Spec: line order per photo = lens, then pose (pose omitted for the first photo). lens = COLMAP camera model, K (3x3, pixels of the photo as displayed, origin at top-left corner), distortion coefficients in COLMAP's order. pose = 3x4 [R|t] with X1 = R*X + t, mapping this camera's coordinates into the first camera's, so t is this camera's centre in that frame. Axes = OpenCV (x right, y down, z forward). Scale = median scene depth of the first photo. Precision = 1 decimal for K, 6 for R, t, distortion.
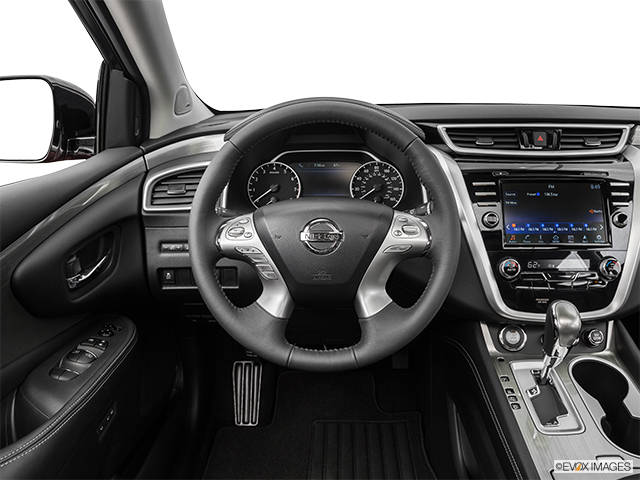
lens RADIAL K [[507.7, 0, 323.4], [0, 507.7, 237.3], [0, 0, 1]] dist [-0.096442, 0.030499]
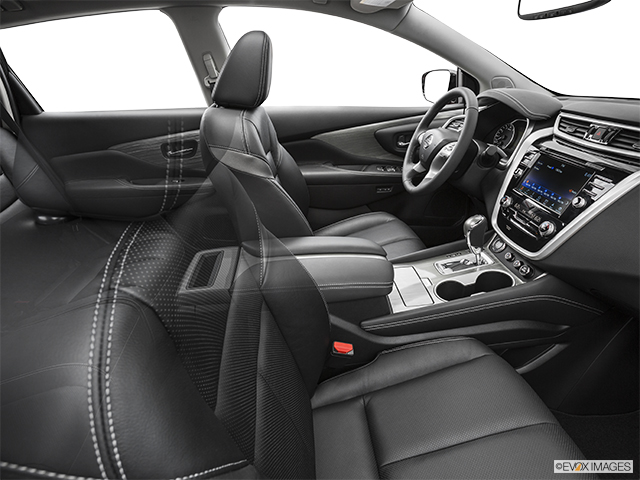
lens RADIAL K [[338.2, 0, 322.8], [0, 338.2, 245.9], [0, 0, 1]] dist [-0.049814, 0.012553]
pose [[0.120288, 0.483066, -0.867282, 1.309562], [-0.268574, 0.856882, 0.440023, -0.136634], [0.955719, 0.180000, 0.232811, 0.164508]]
